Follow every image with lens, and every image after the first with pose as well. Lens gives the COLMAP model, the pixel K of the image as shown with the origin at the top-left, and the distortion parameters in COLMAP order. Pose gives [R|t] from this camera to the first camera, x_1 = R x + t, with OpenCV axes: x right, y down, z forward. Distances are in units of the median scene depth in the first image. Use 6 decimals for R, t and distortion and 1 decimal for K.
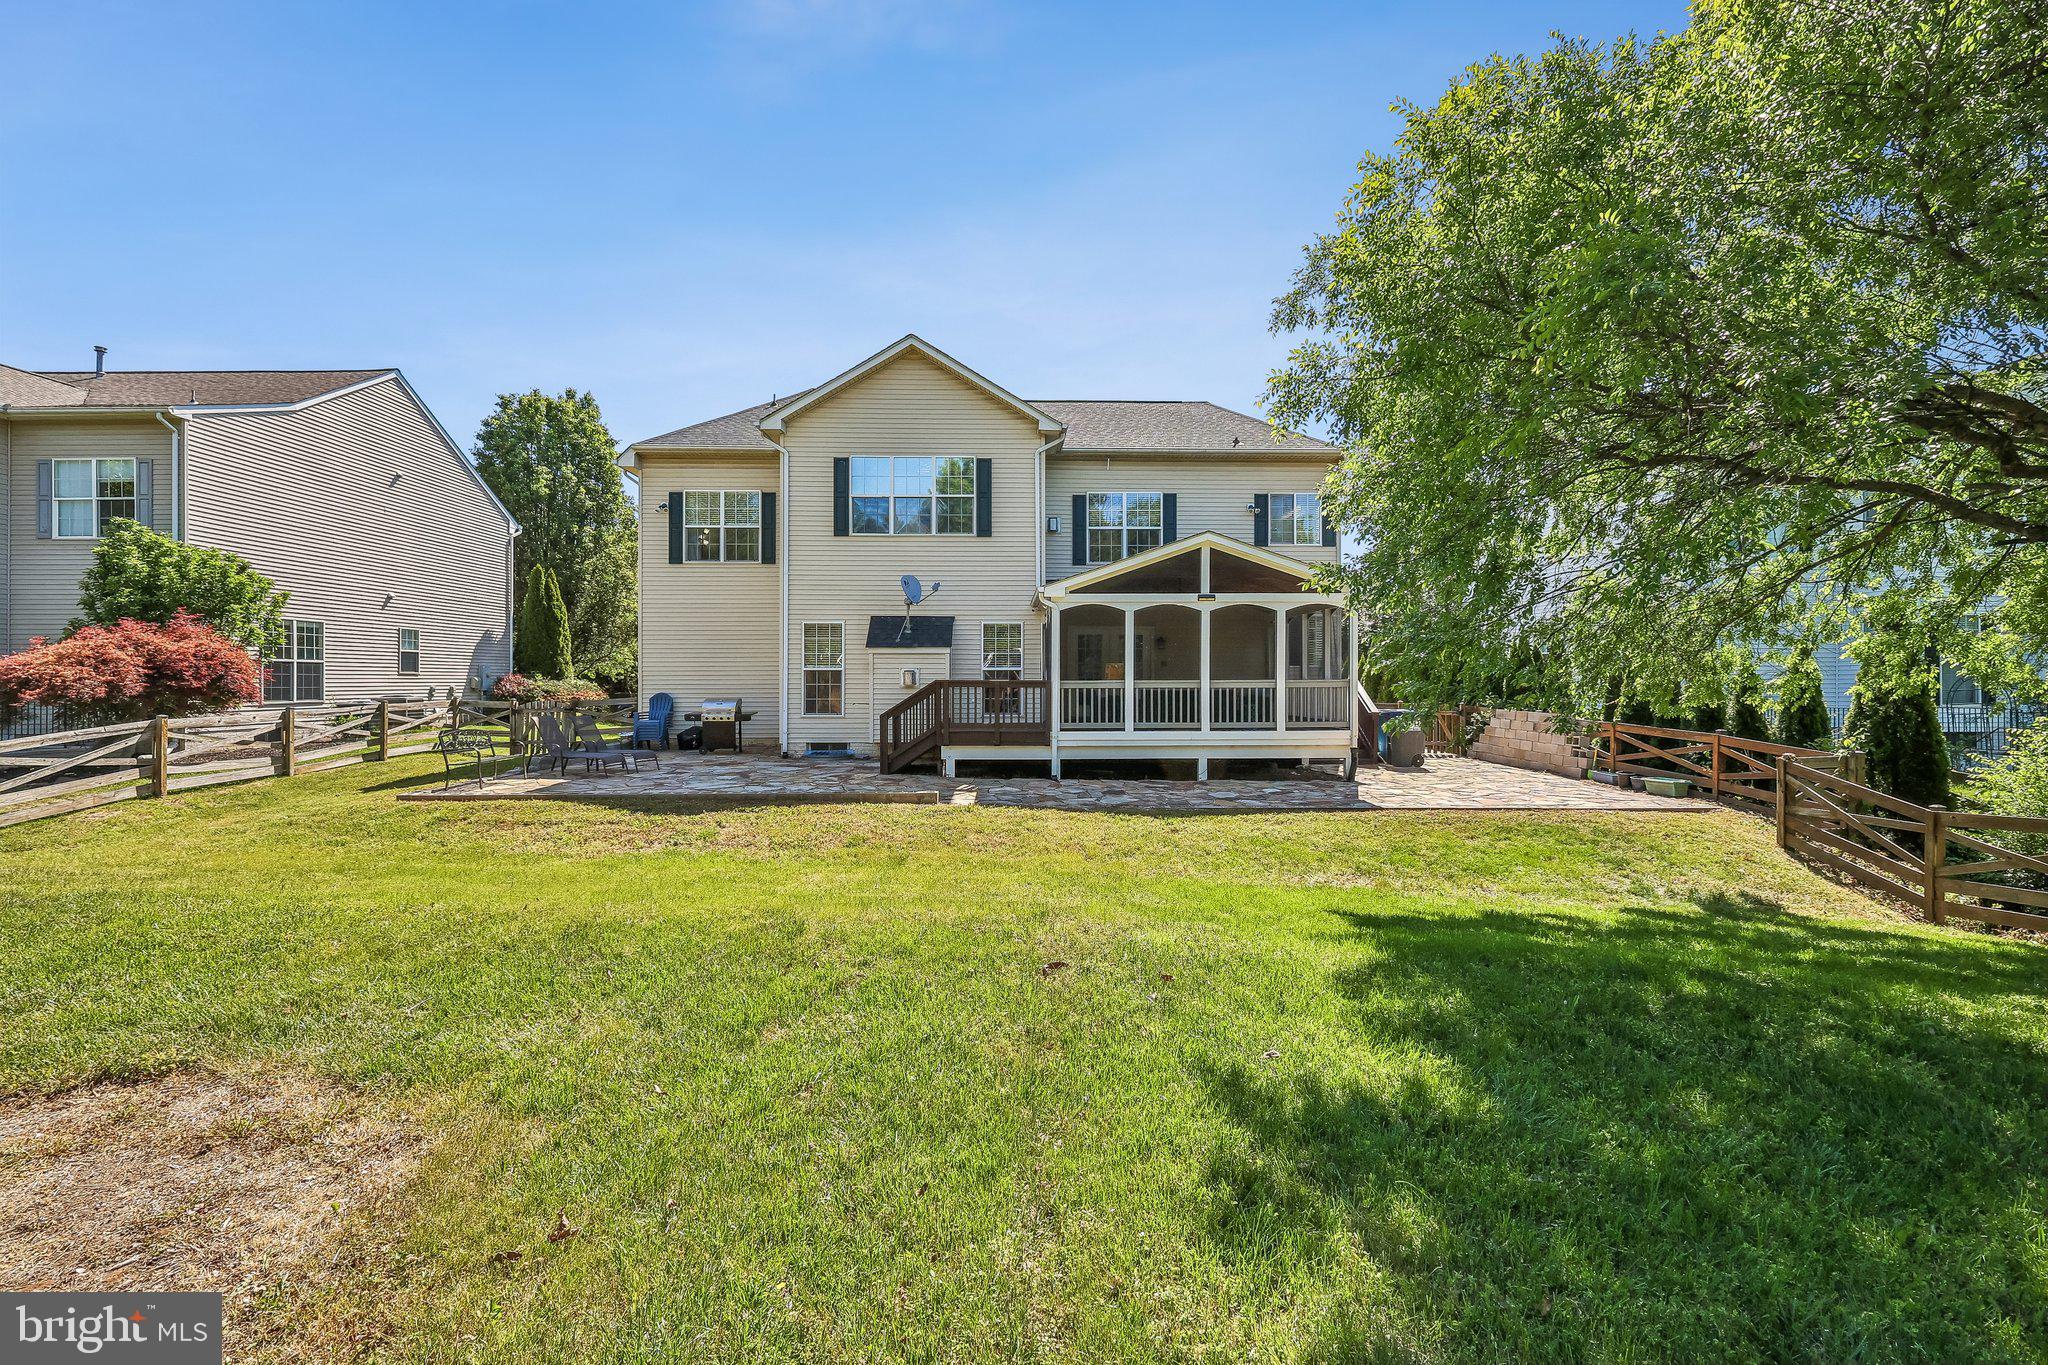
lens RADIAL K [[895.7, 0, 1024.1], [0, 895.7, 682.4], [0, 0, 1]] dist [-0.000778, 0.000012]
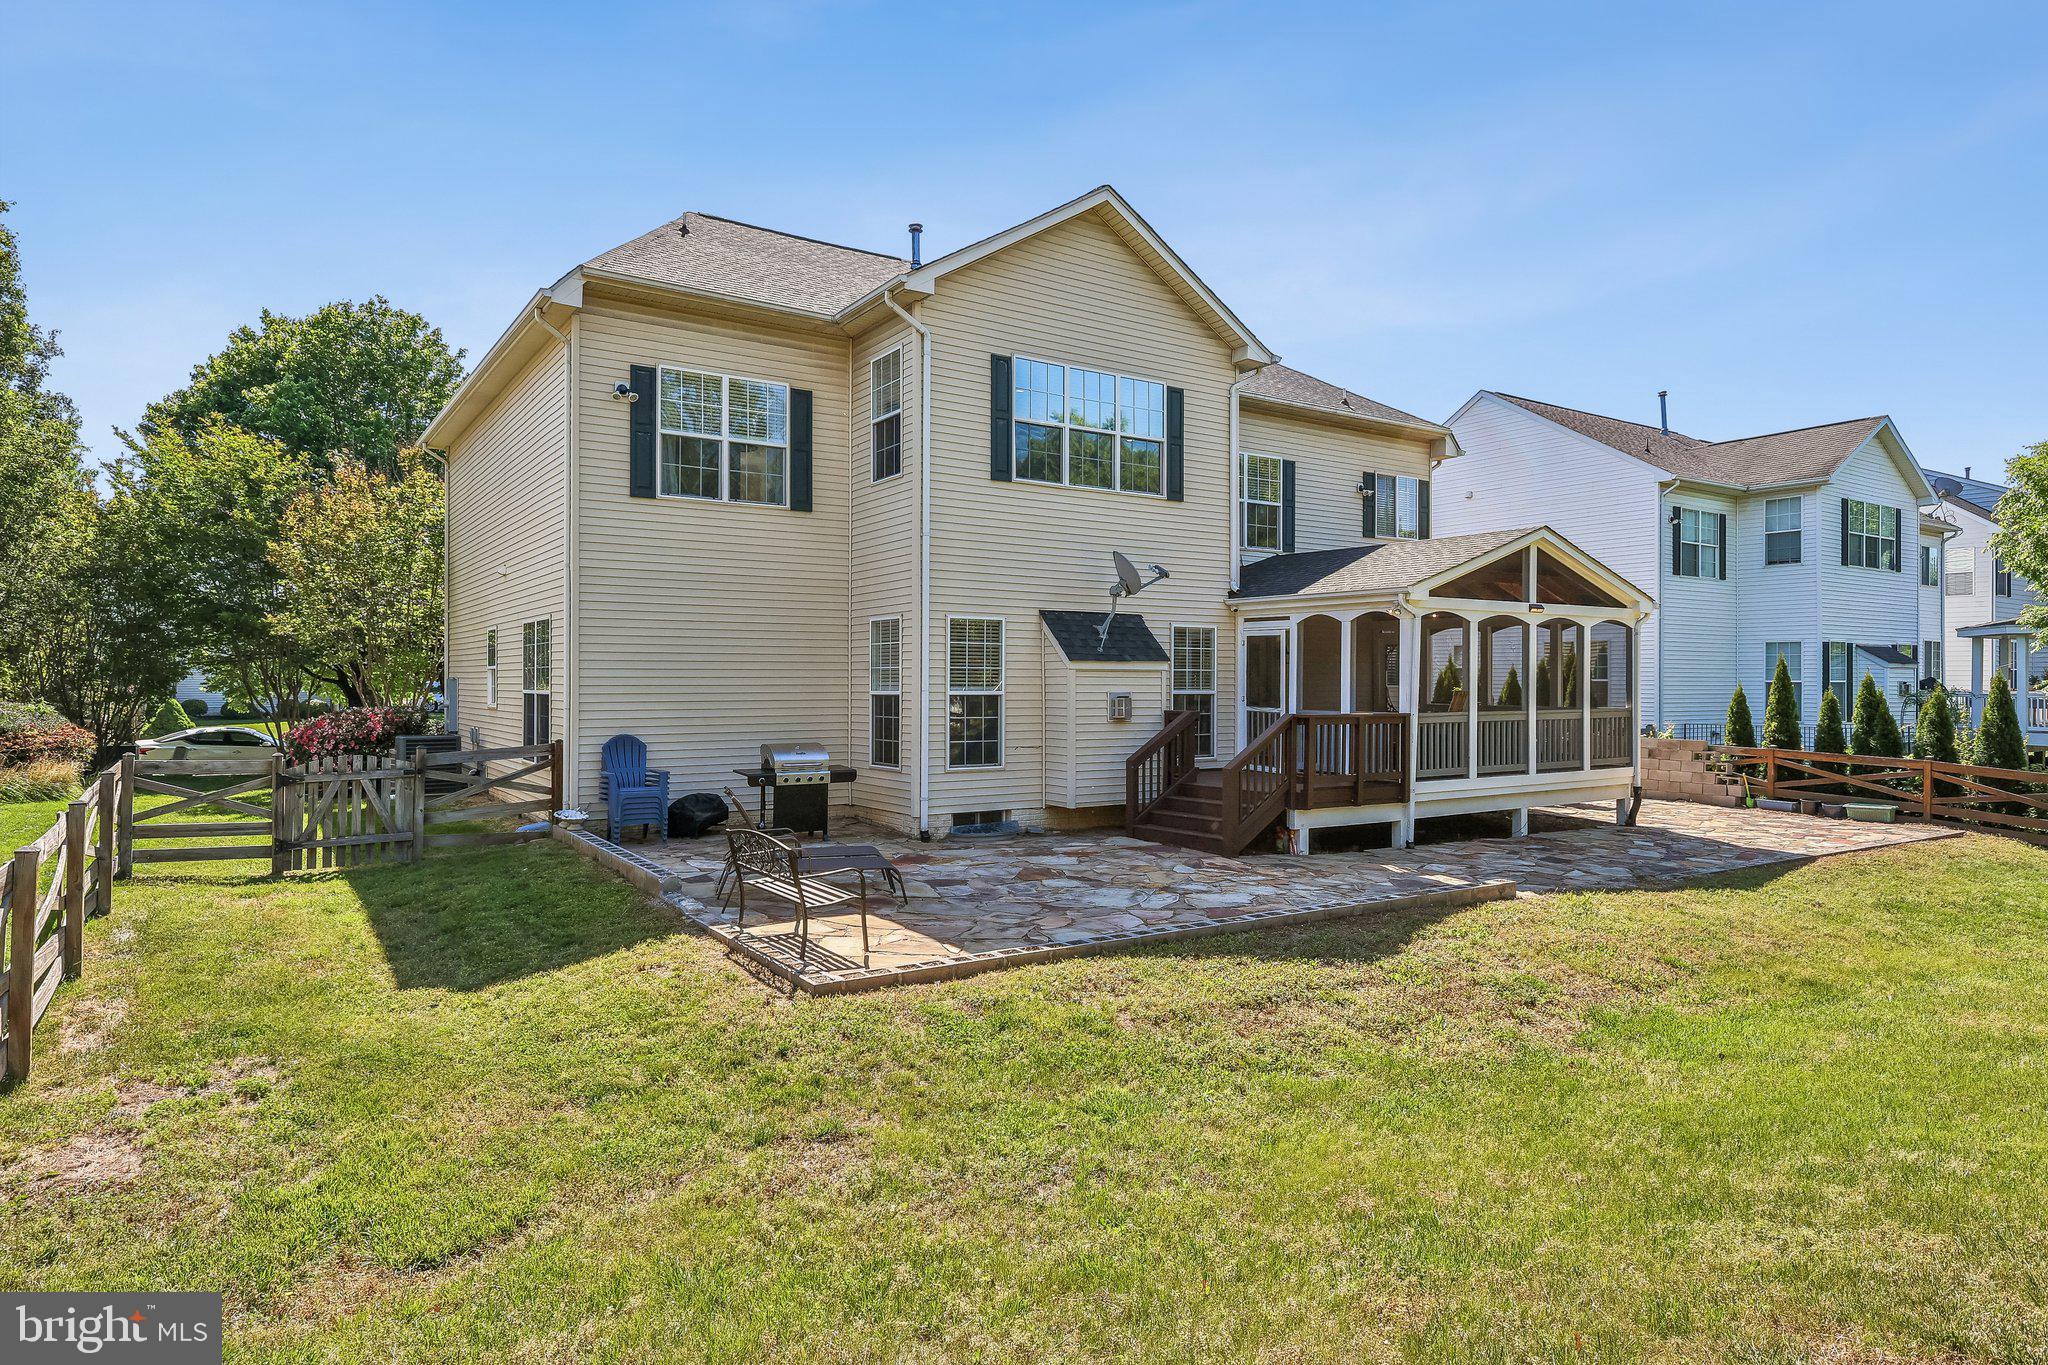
lens RADIAL K [[1209.5, 0, 1024.6], [0, 1209.5, 684.7], [0, 0, 1]] dist [-0.000238, 0.000052]
pose [[0.837652, 0.001284, 0.546202, -0.660178], [-0.003455, 0.999990, 0.002949, -0.023821], [-0.546193, -0.004357, 0.837648, 0.284190]]
